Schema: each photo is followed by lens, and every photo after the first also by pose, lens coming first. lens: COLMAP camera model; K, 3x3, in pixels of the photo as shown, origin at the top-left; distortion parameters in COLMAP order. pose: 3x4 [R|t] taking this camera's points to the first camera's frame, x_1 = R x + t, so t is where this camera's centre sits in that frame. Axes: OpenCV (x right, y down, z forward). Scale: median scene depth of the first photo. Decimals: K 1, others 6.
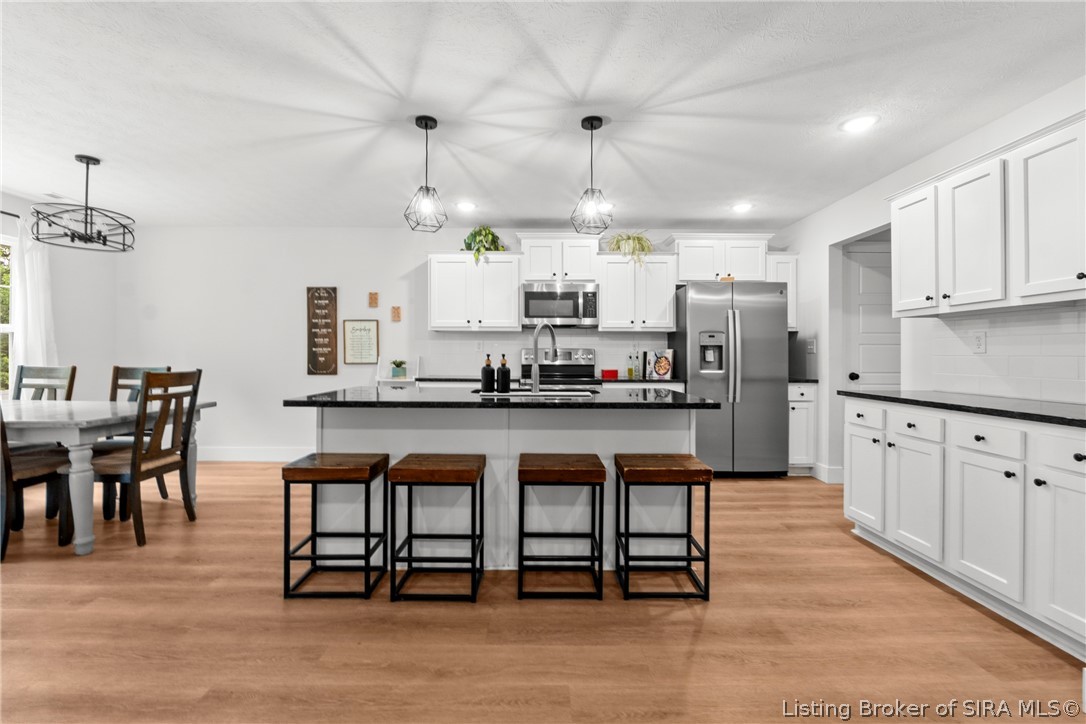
lens RADIAL K [[467.2, 0, 532.4], [0, 467.2, 353.6], [0, 0, 1]] dist [-0.007204, 0.000228]
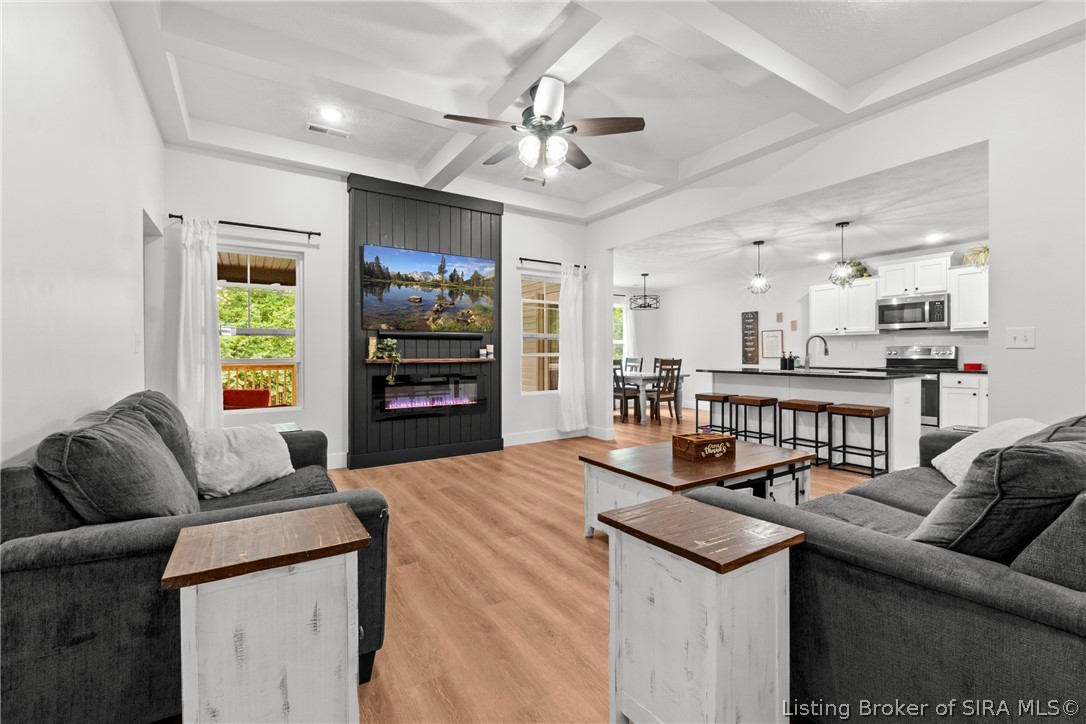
lens RADIAL K [[467.2, 0, 546.2], [0, 467.2, 362.1], [0, 0, 1]] dist [-0.007204, 0.000228]
pose [[0.542918, 0.010993, -0.839714, 0.640696], [0.010627, 0.999744, 0.019959, -0.003408], [0.839718, -0.019759, 0.542663, -0.604269]]
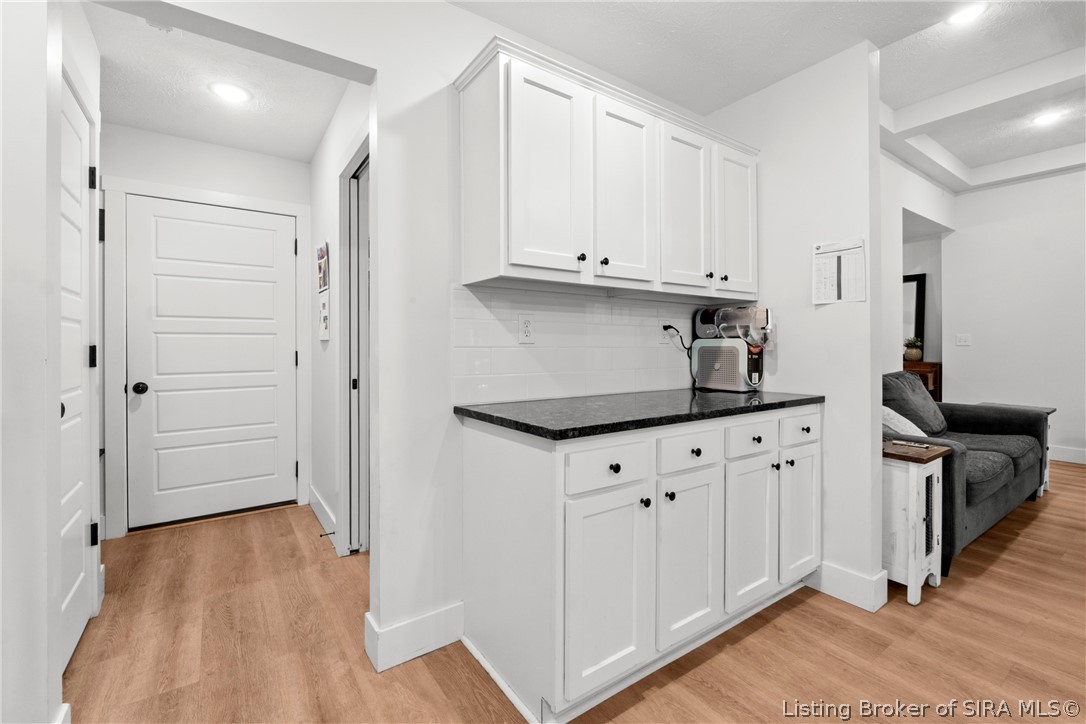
lens RADIAL K [[467.2, 0, 539.2], [0, 467.2, 344.5], [0, 0, 1]] dist [-0.007204, 0.000228]
pose [[-0.574589, 0.001375, 0.818441, 0.219378], [-0.003961, 0.999982, -0.004462, 0.002198], [-0.818432, -0.005806, -0.574574, 0.873502]]
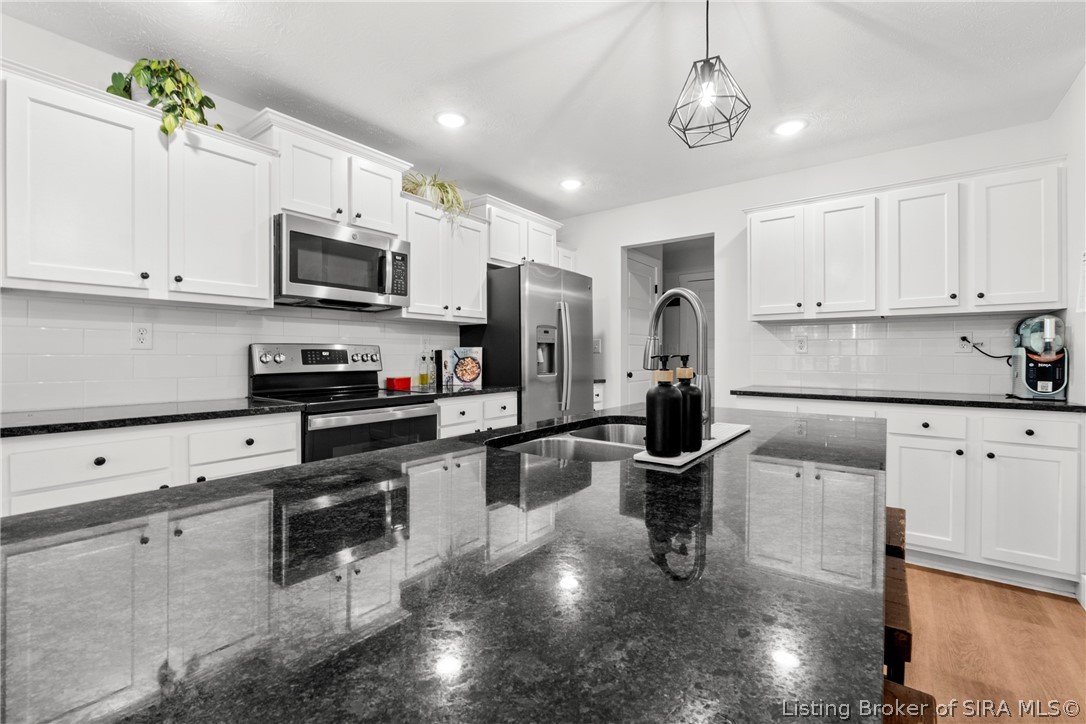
lens RADIAL K [[467.2, 0, 538.0], [0, 467.2, 360.6], [0, 0, 1]] dist [-0.007204, 0.000228]
pose [[0.601061, -0.011946, 0.799114, -0.274686], [-0.002062, 0.999862, 0.016498, -0.000499], [-0.799200, -0.011565, 0.600953, 0.507791]]
